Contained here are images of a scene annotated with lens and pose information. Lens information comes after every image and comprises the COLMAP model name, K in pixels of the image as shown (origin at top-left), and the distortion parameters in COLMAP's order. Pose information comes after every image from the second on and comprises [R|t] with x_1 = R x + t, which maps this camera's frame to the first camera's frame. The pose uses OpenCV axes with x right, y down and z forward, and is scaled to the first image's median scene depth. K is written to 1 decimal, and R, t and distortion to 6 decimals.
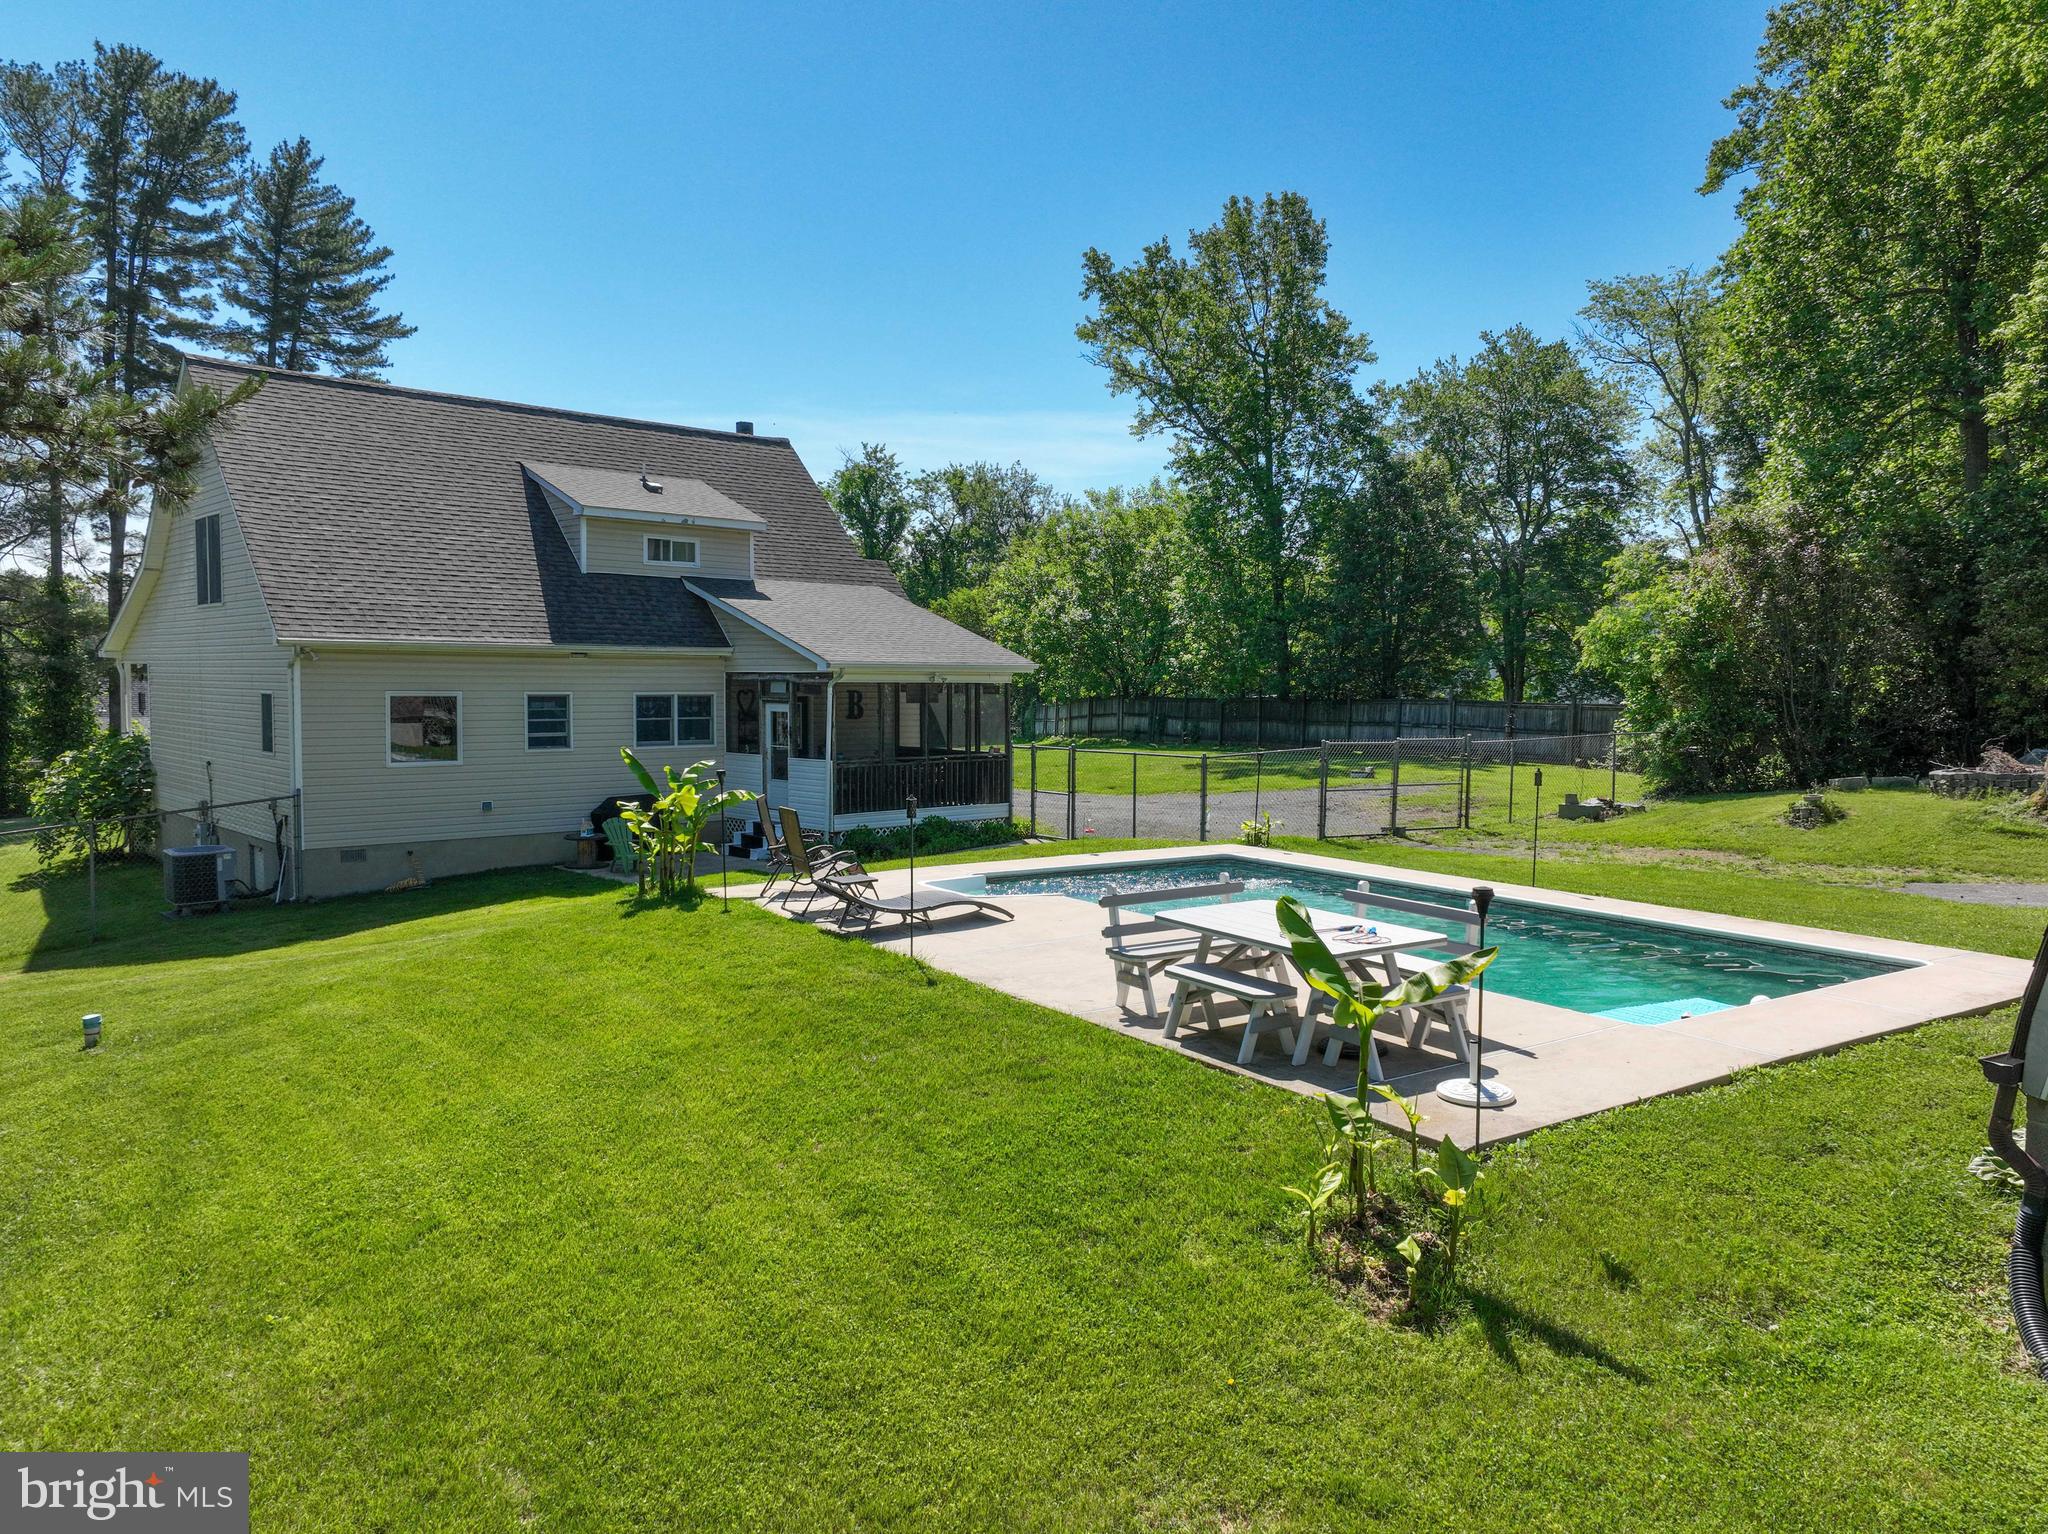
lens RADIAL K [[1442.5, 0, 1032.4], [0, 1442.5, 755.3], [0, 0, 1]] dist [-0.006927, 0.027513]
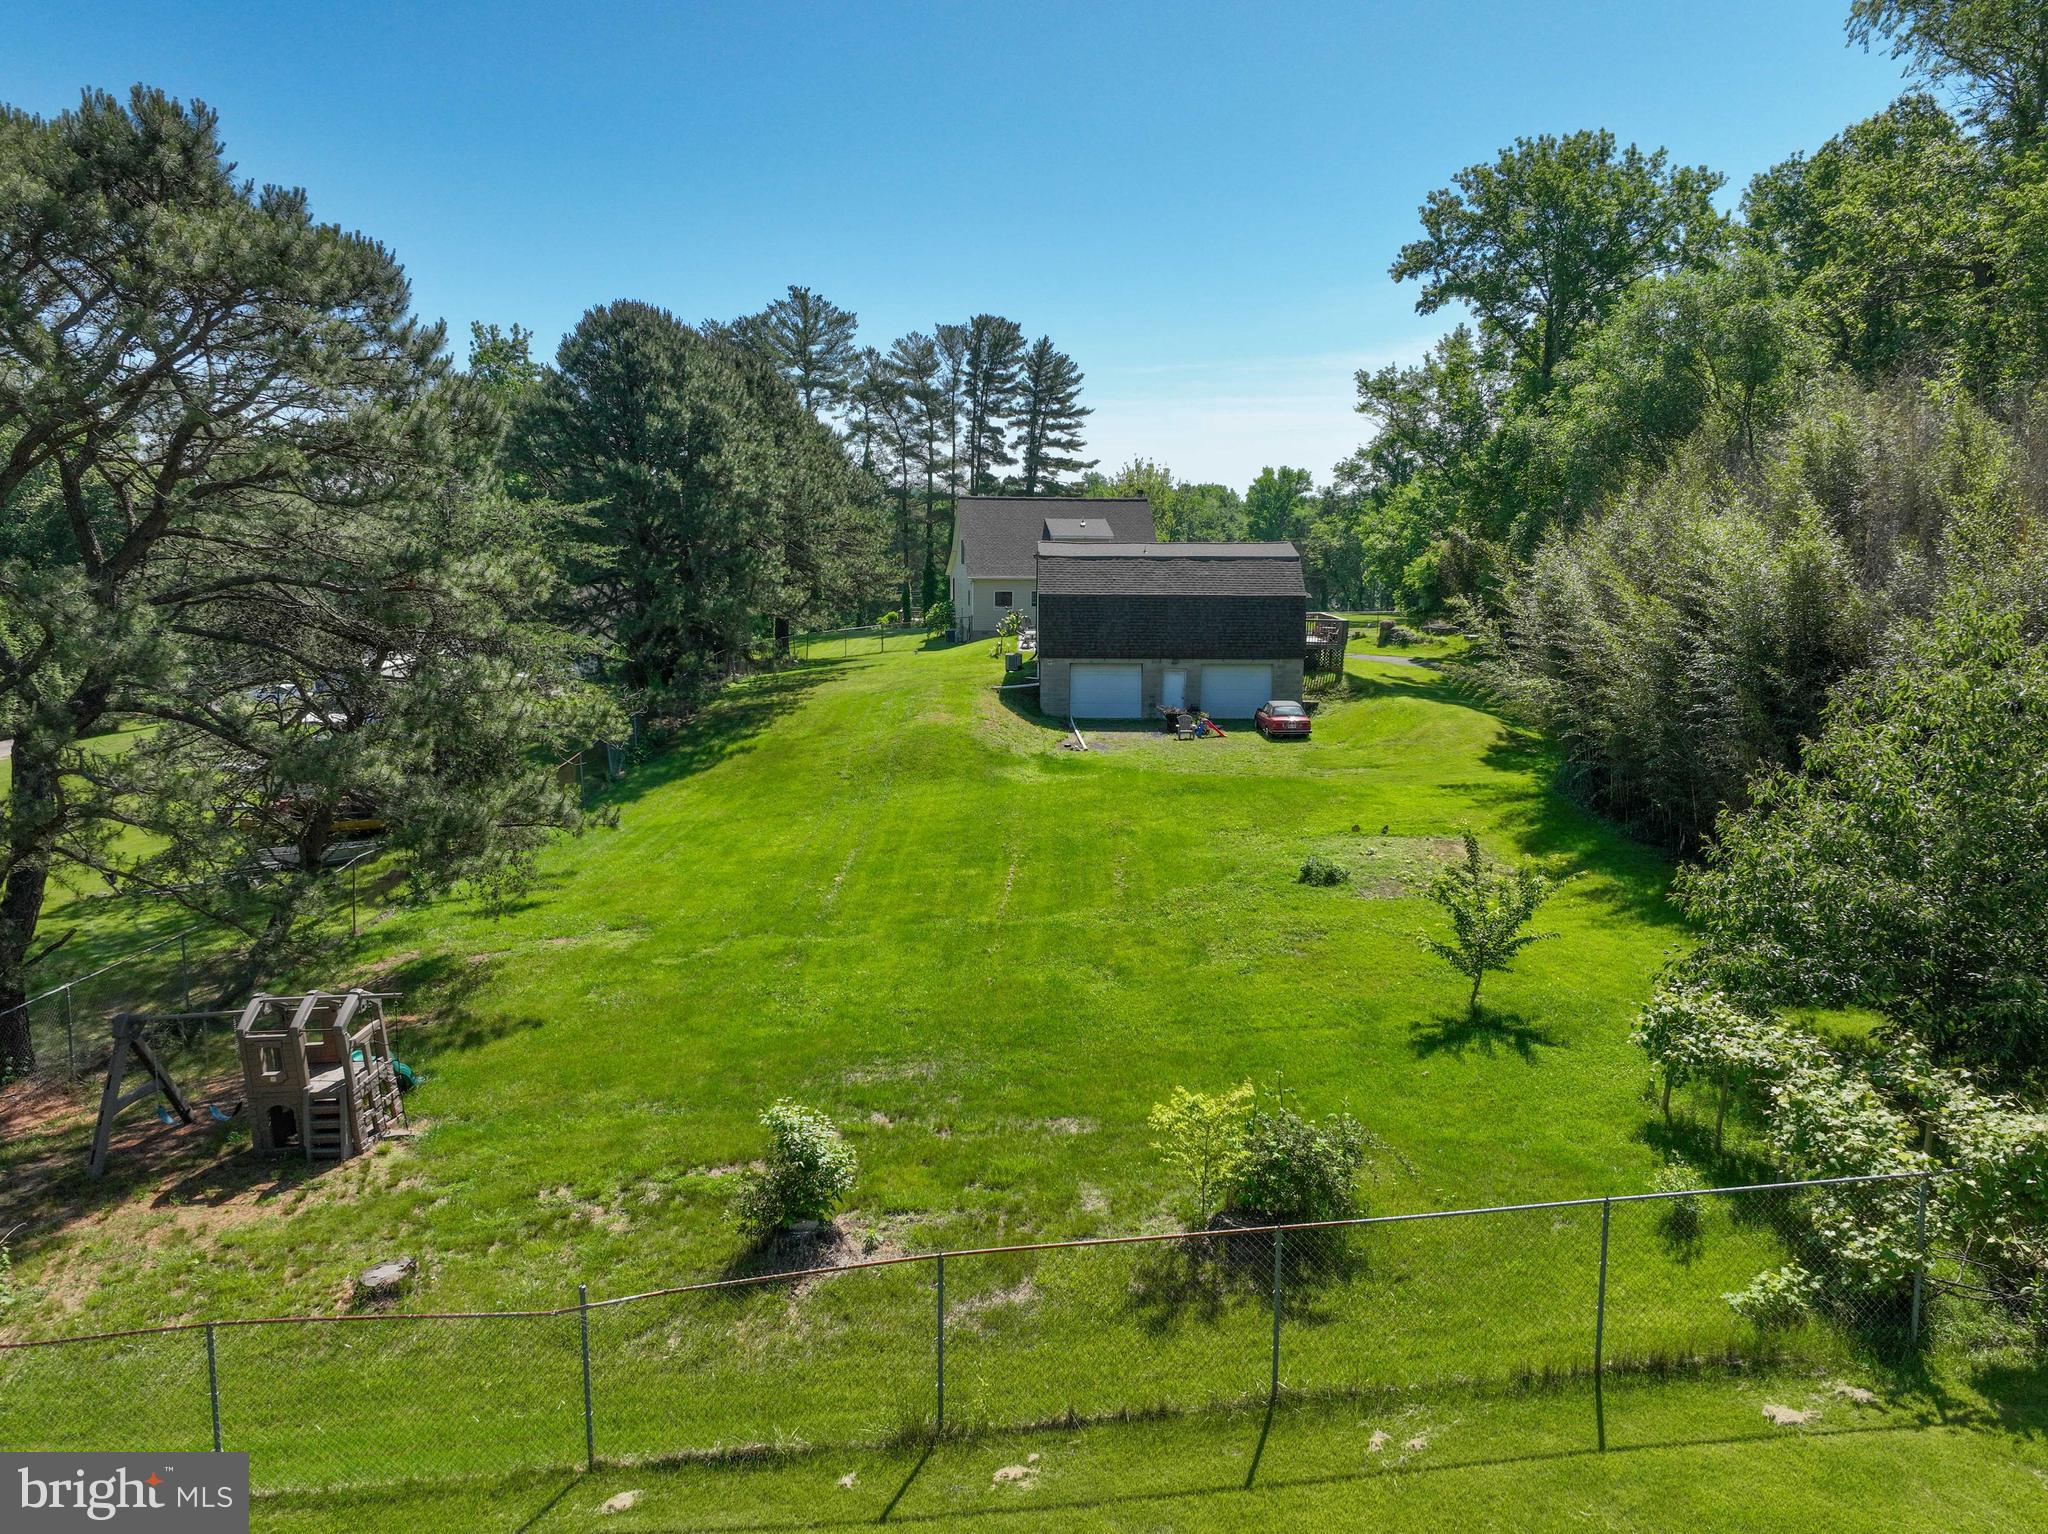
lens RADIAL K [[1442.5, 0, 1032.4], [0, 1442.5, 755.3], [0, 0, 1]] dist [-0.006927, 0.027513]
pose [[0.833214, 0.082228, -0.546803, 0.825347], [-0.030405, 0.994198, 0.103176, -0.003384], [0.552114, -0.069342, 0.830880, -1.007030]]
